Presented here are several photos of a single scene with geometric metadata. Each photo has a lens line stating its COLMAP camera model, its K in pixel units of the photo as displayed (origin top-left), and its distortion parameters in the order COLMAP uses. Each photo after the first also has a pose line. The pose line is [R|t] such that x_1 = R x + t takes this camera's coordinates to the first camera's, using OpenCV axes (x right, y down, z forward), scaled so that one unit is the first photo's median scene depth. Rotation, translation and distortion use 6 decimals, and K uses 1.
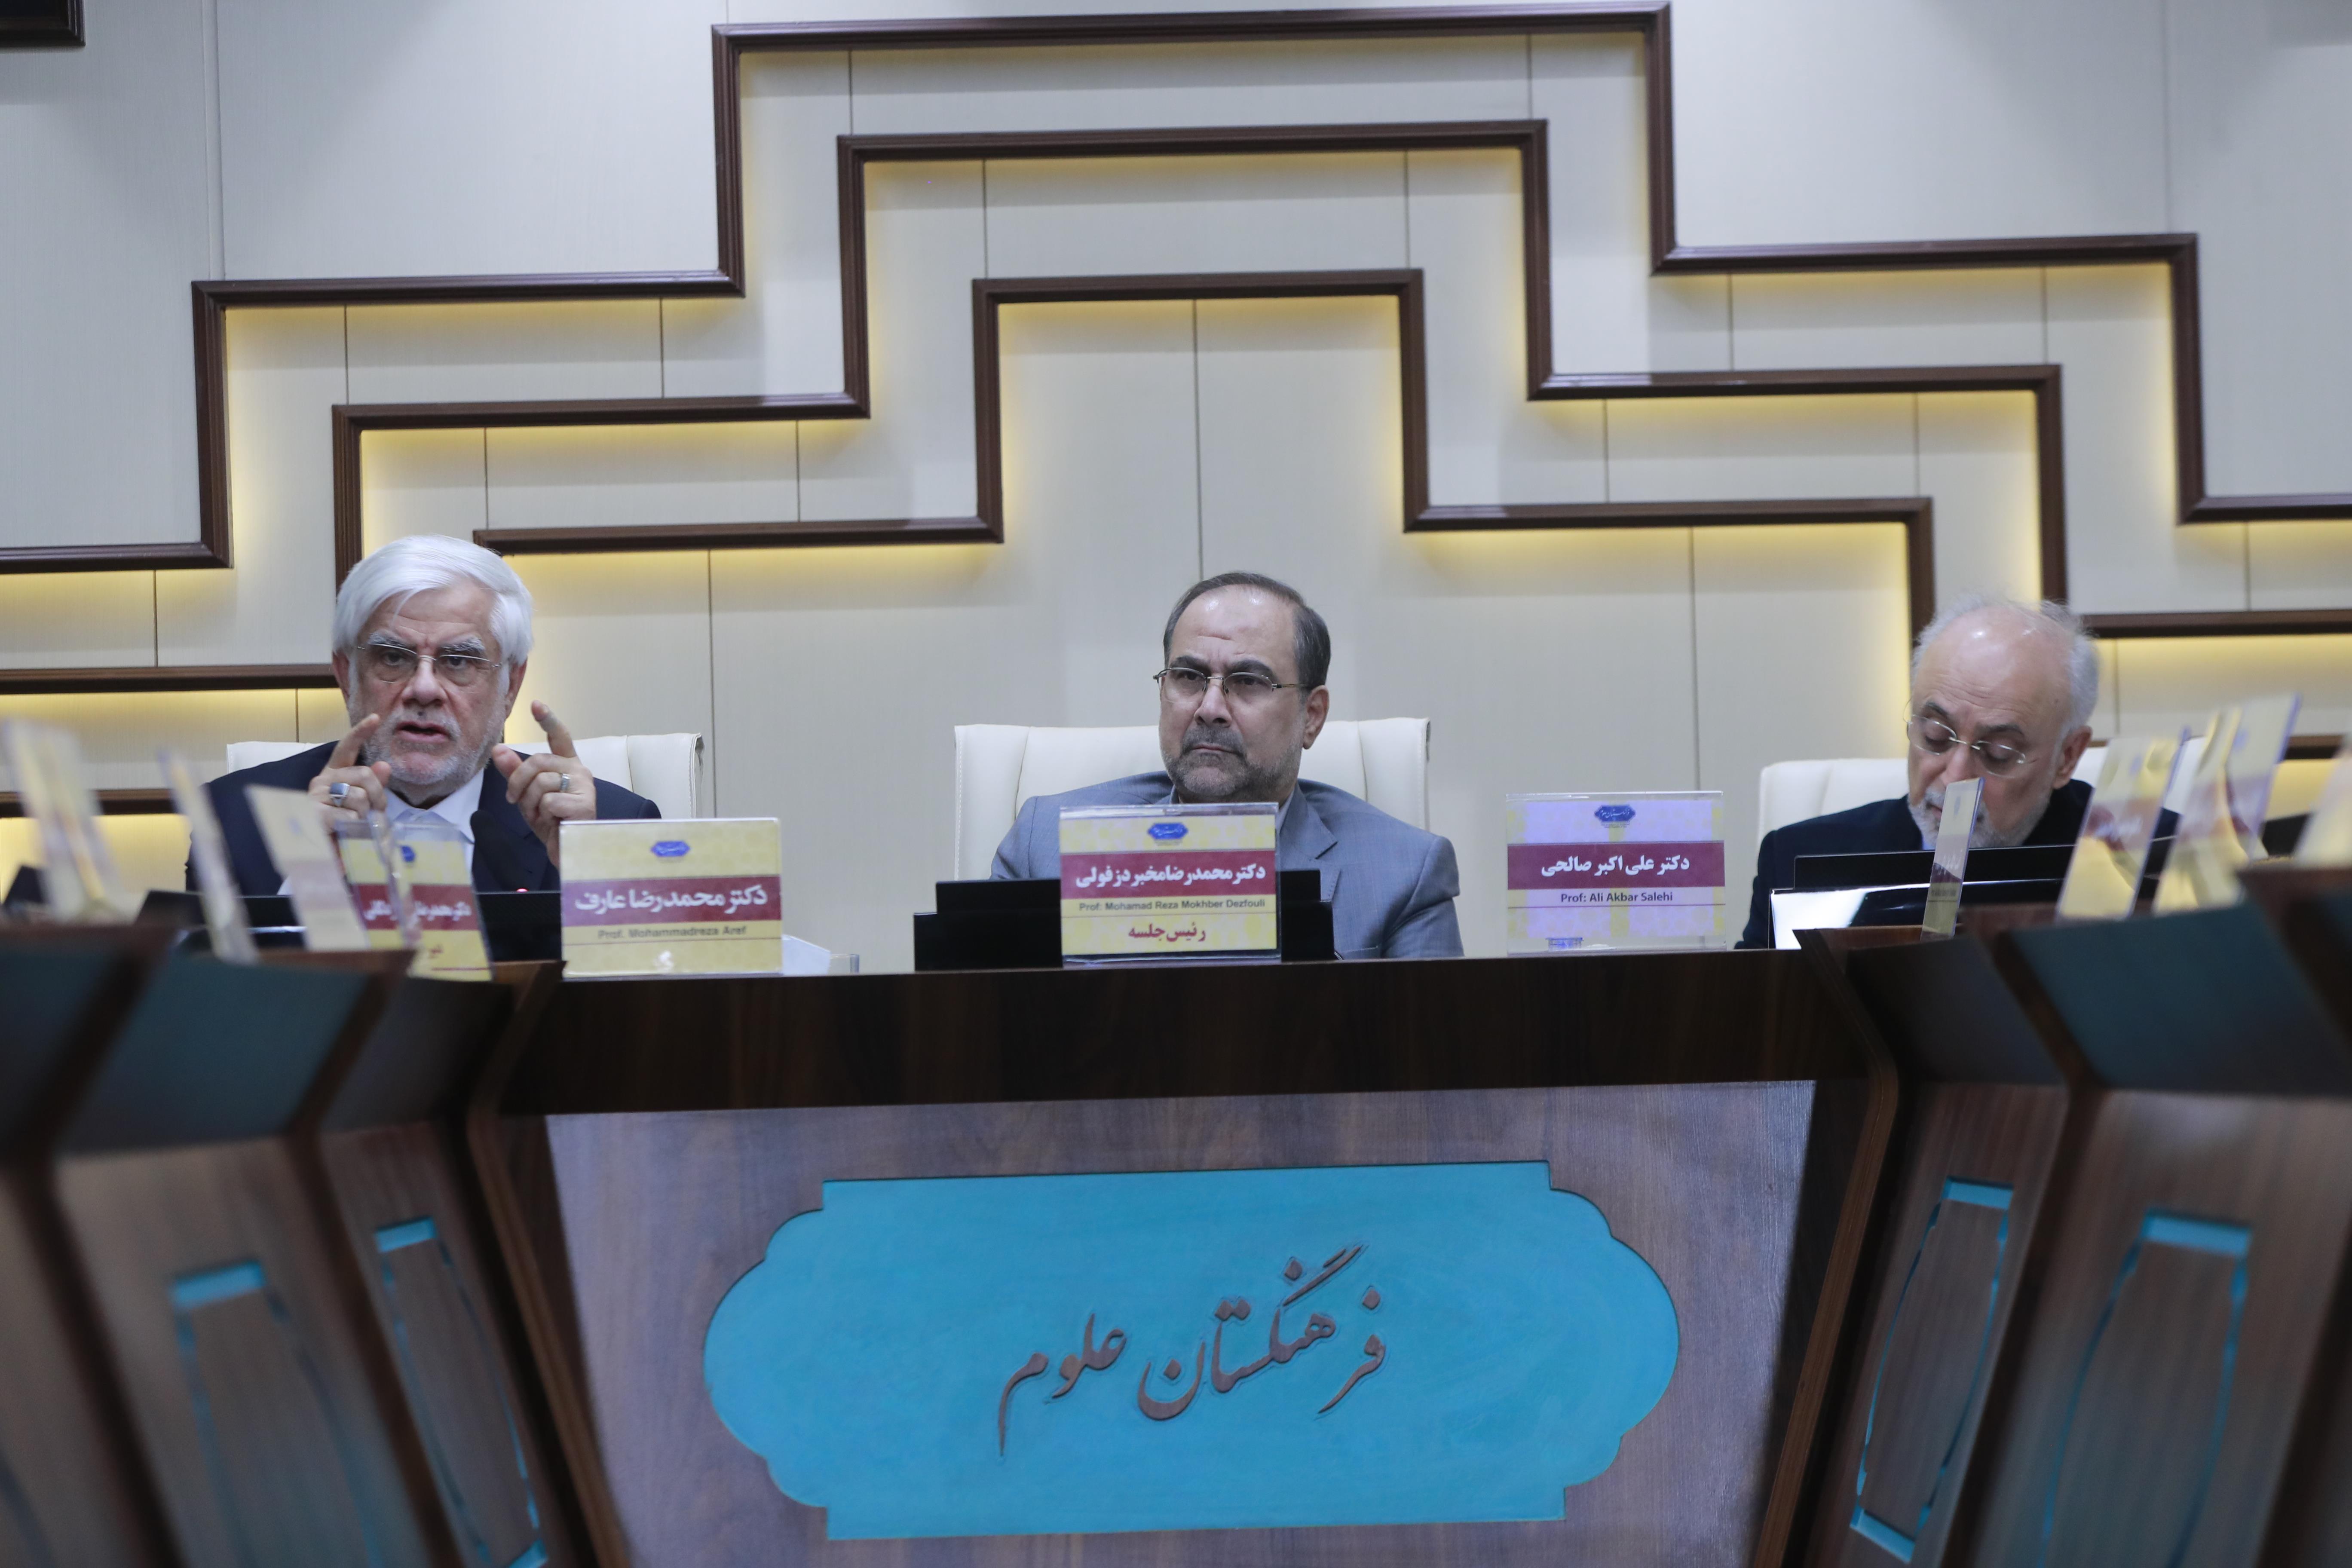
lens RADIAL K [[7627.2, 0, 1176.0], [0, 7627.2, 784.0], [0, 0, 1]] dist [0.063224, 1.325550]
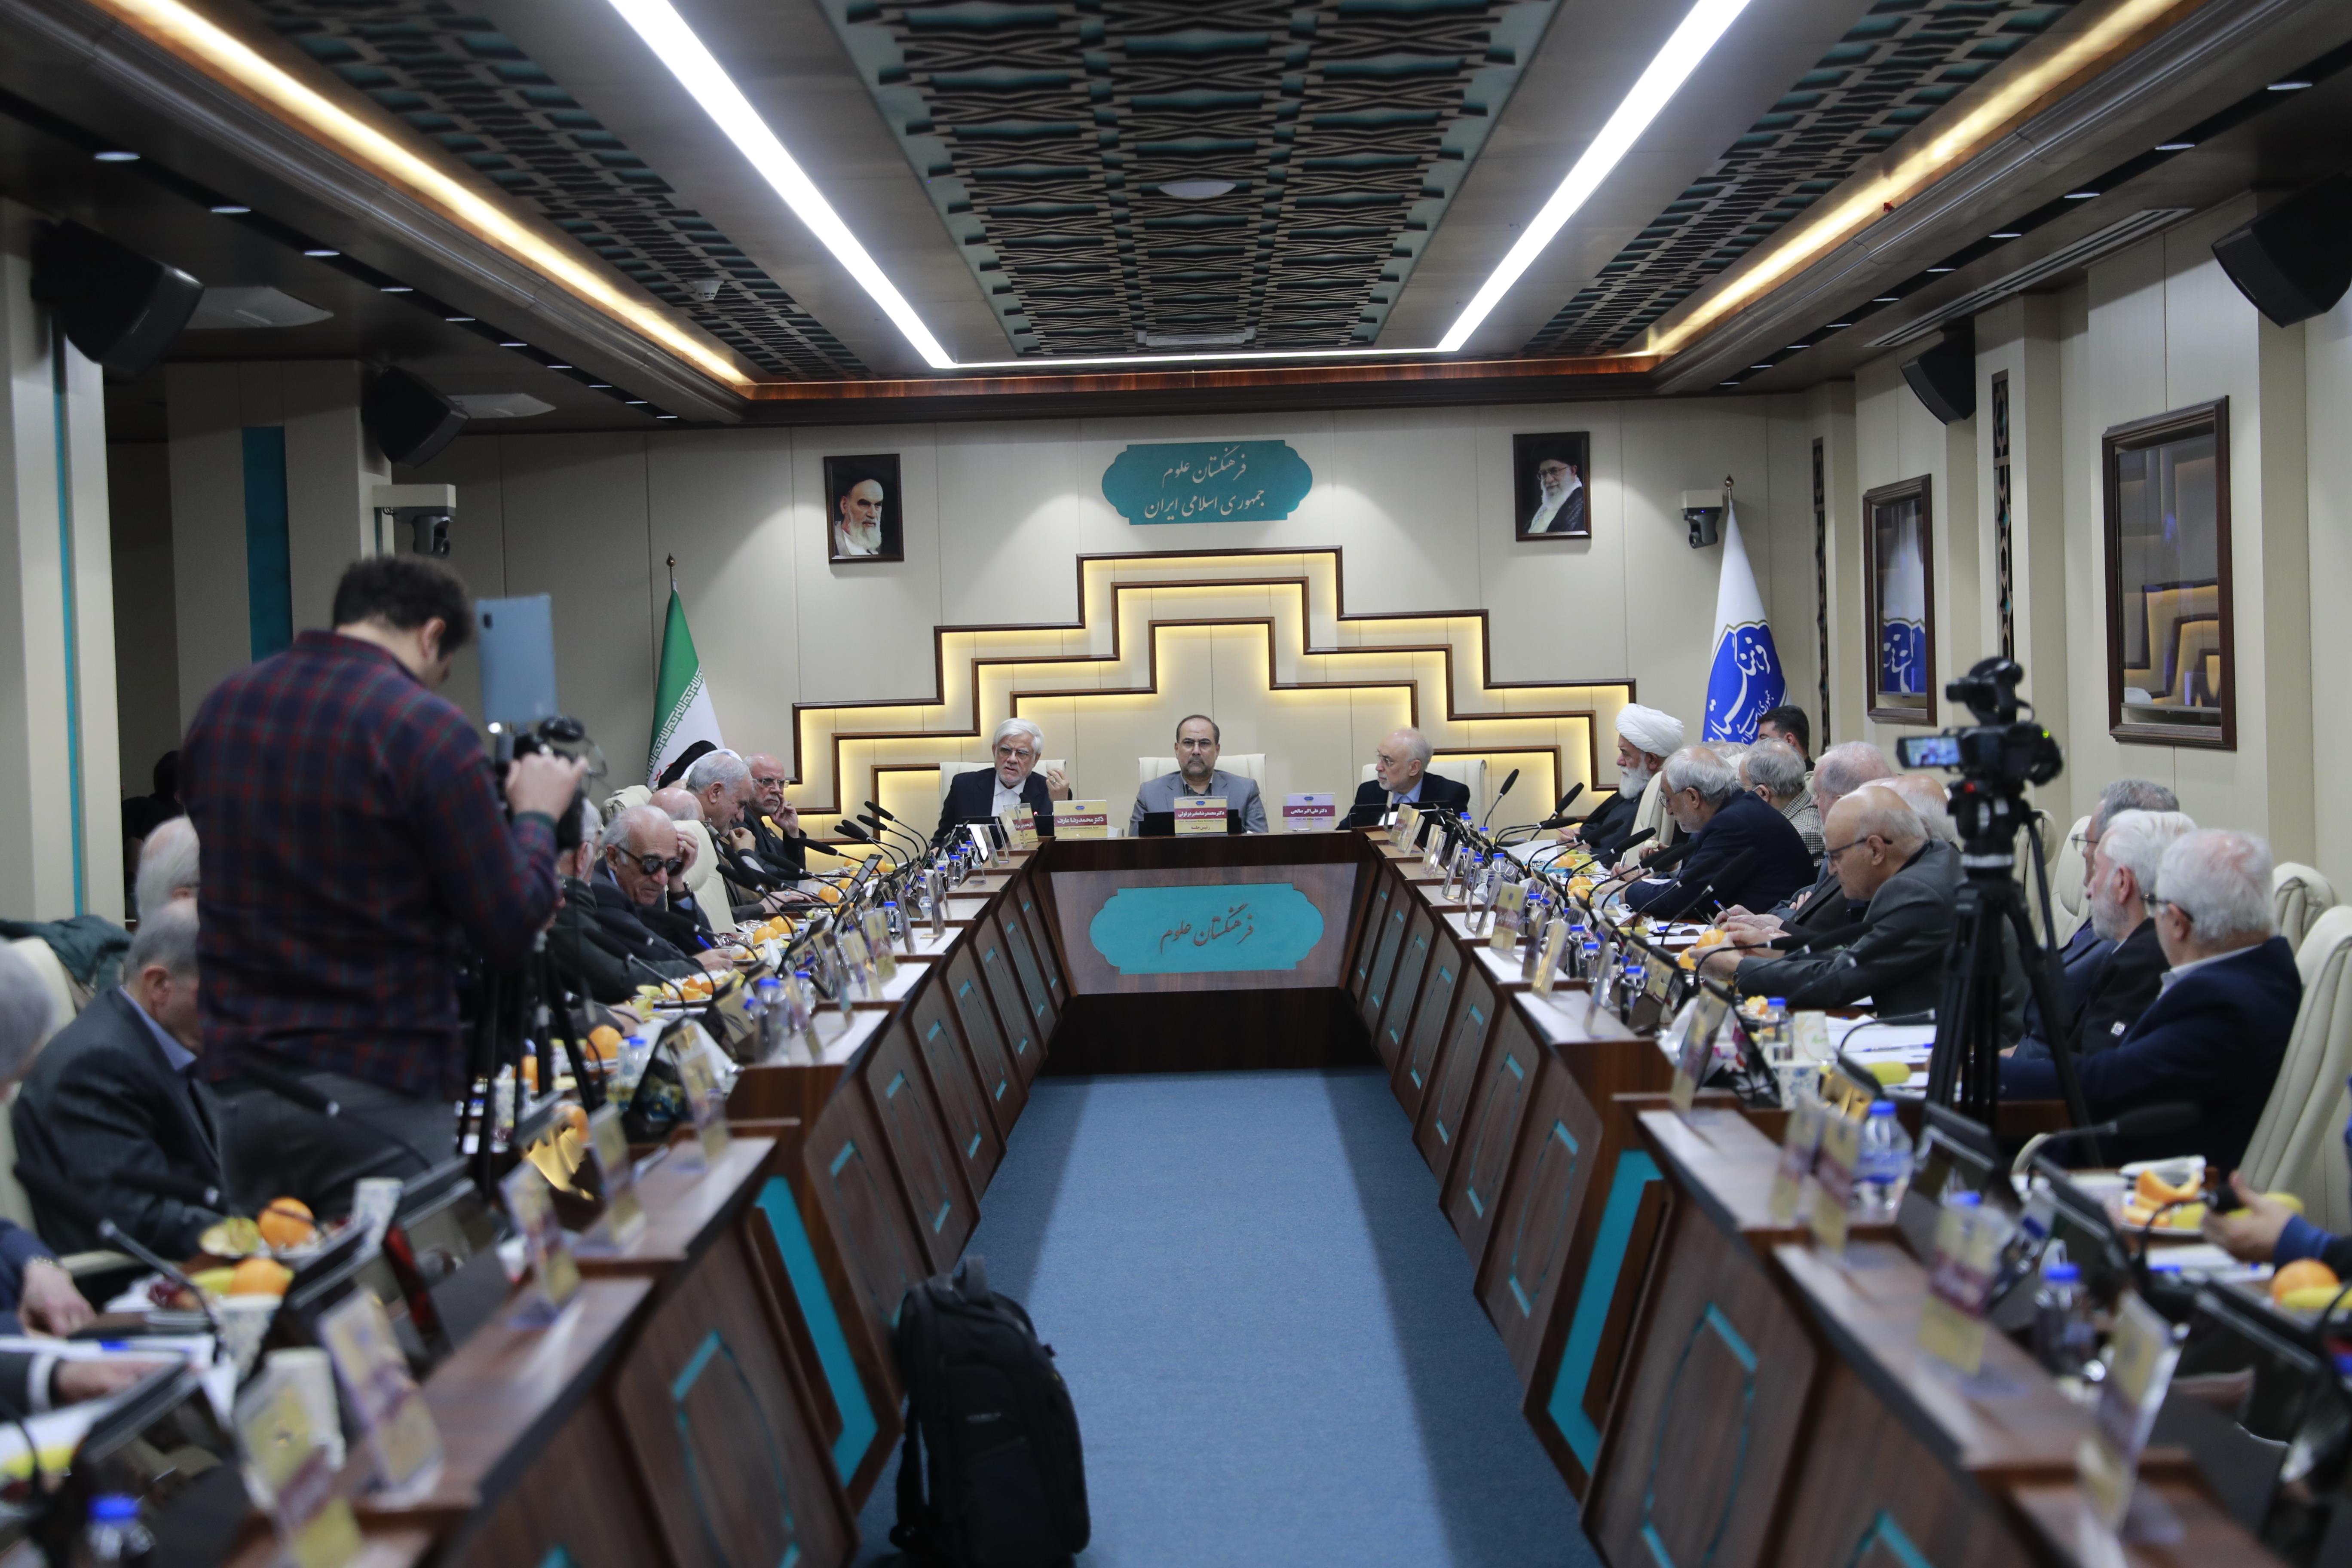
lens RADIAL K [[4360.3, 0, 1171.8], [0, 4360.3, 873.7], [0, 0, 1]] dist [0.265375, 0.129267]
pose [[0.999881, -0.004086, -0.014857, 0.018348], [0.005301, 0.996564, 0.082661, -0.150801], [0.014468, -0.082730, 0.996467, -1.353186]]
